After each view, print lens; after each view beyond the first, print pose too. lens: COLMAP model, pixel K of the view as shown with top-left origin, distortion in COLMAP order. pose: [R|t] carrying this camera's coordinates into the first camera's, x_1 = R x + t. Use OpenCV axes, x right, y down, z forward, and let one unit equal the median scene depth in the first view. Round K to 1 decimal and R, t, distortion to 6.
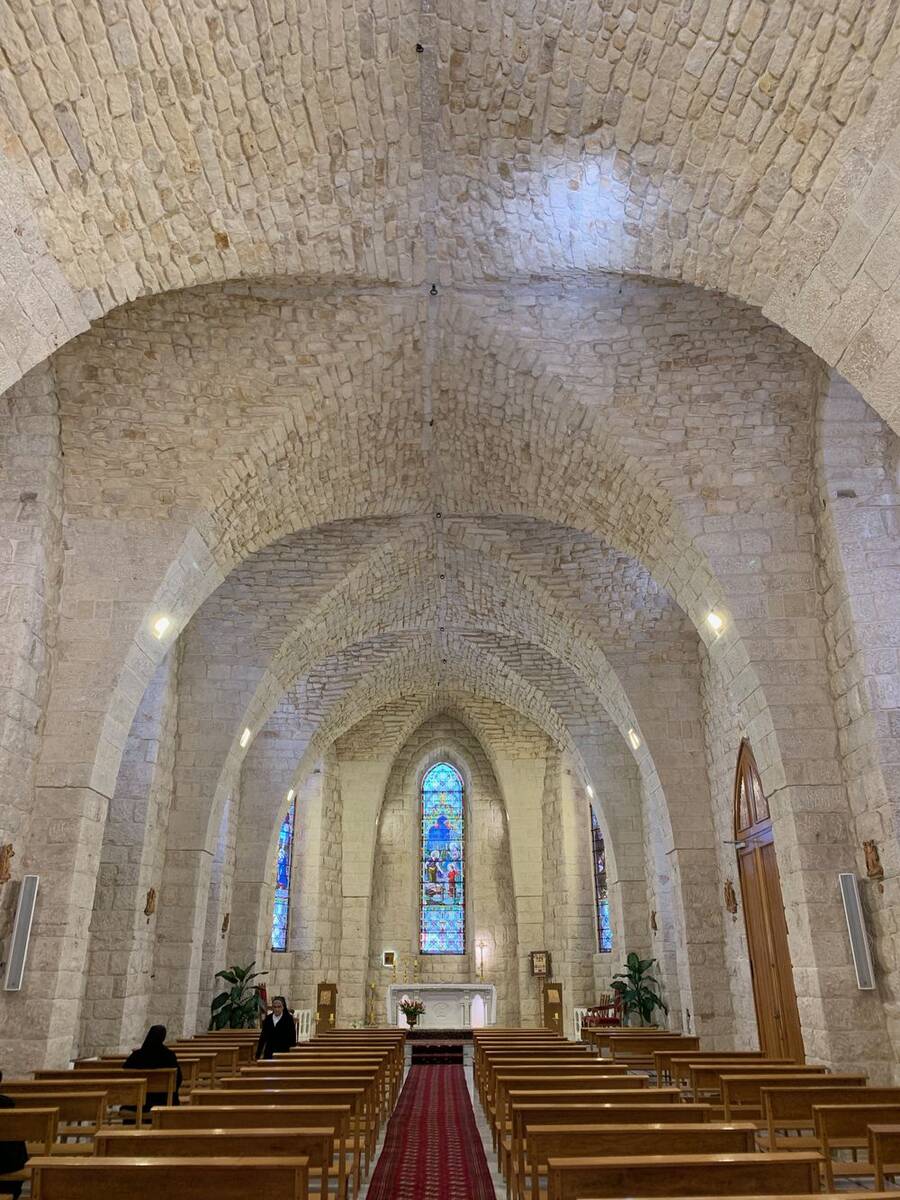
lens RADIAL K [[927.5, 0, 449.9], [0, 927.5, 589.7], [0, 0, 1]] dist [0.051840, -0.048830]
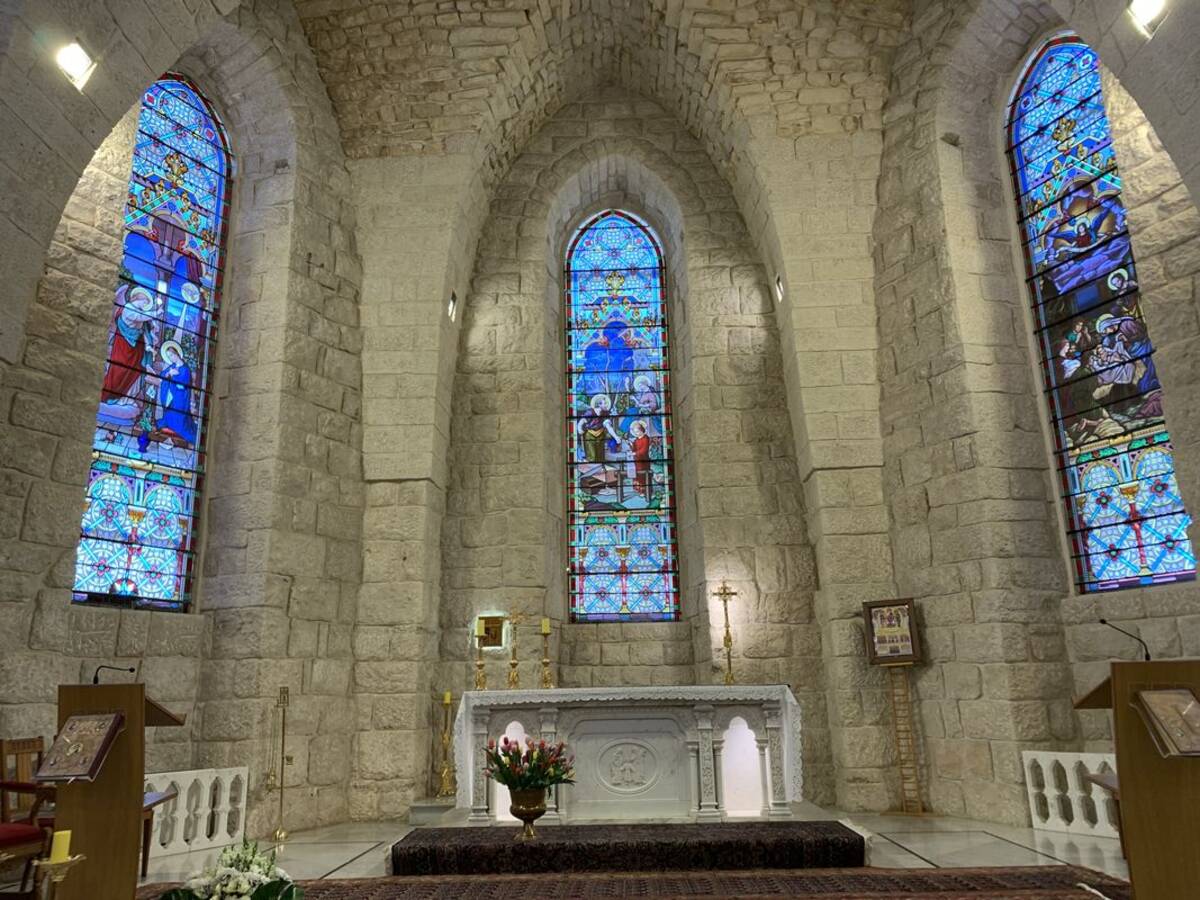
lens RADIAL K [[927.5, 0, 600.2], [0, 927.5, 437.3], [0, 0, 1]] dist [0.051840, -0.048830]
pose [[0.999344, -0.026119, -0.025073, -0.008837], [0.029052, 0.991758, 0.124792, 0.363054], [0.021607, -0.125438, 0.991866, 0.848700]]
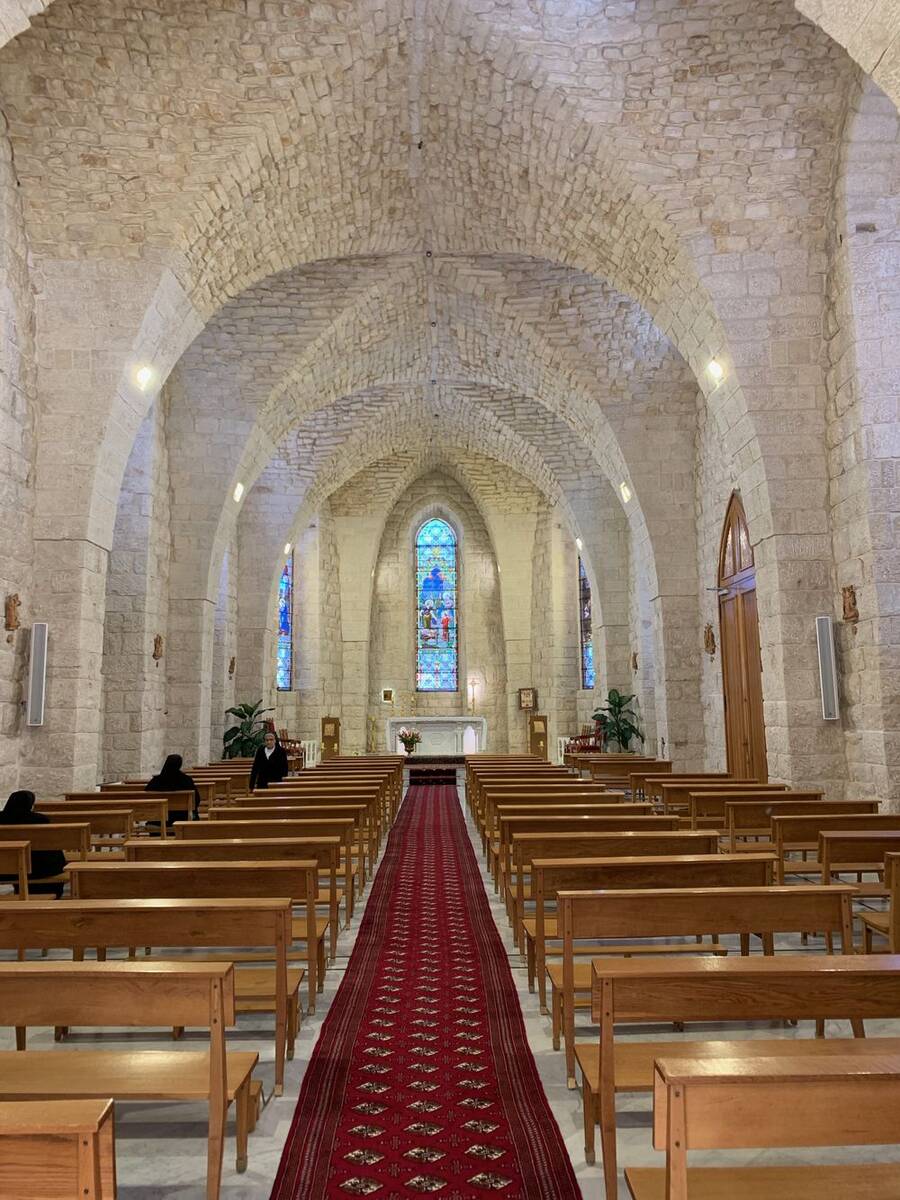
lens RADIAL K [[903.5, 0, 457.6], [0, 903.5, 598.0], [0, 0, 1]] dist [0.044469, -0.167230]
pose [[0.999872, -0.005205, 0.015116, 0.000766], [0.000973, 0.963582, 0.267411, 0.008610], [-0.015958, -0.267363, 0.963464, 0.027985]]
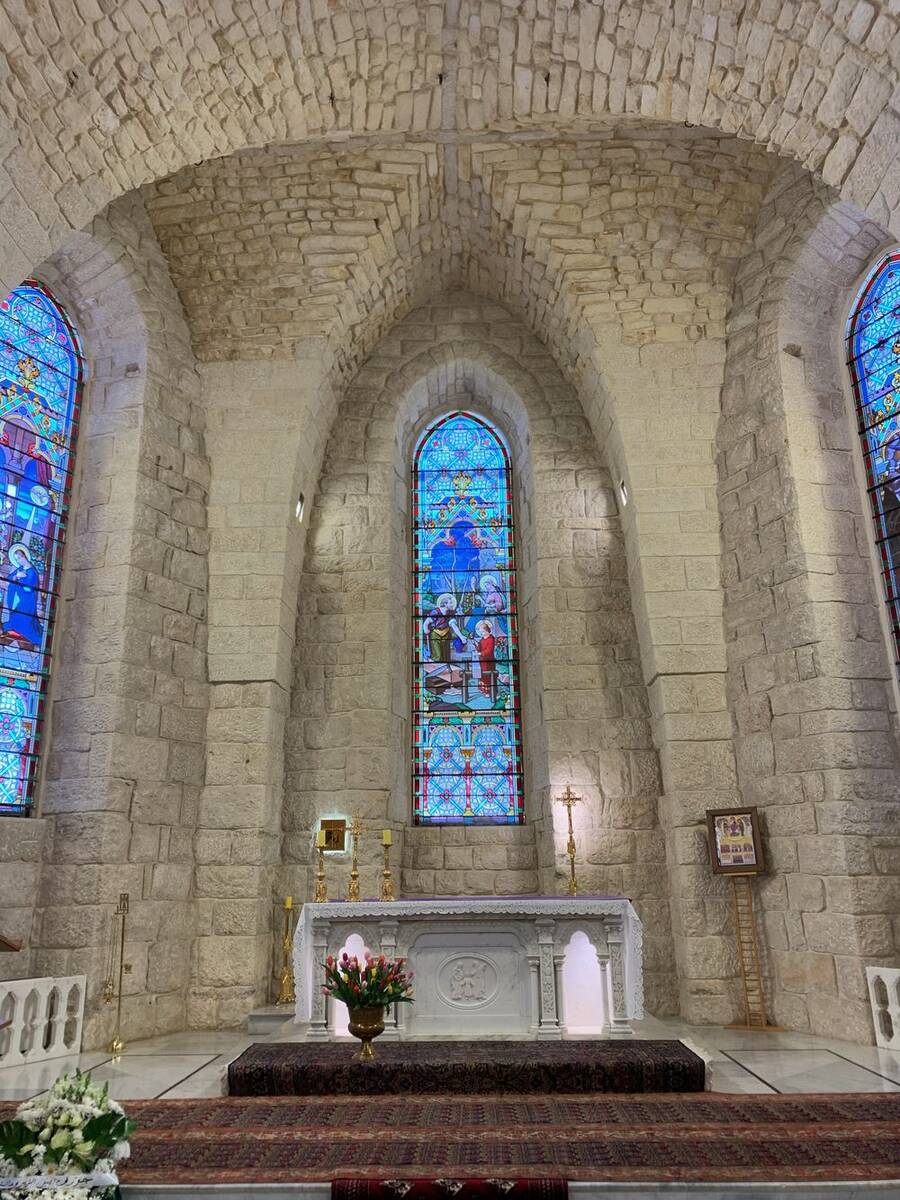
lens RADIAL K [[927.5, 0, 449.9], [0, 927.5, 589.7], [0, 0, 1]] dist [0.051840, -0.048830]
pose [[0.999514, -0.018830, -0.024833, -0.005517], [0.021116, 0.995229, 0.095249, 0.349720], [0.022921, -0.095727, 0.995144, 0.848026]]
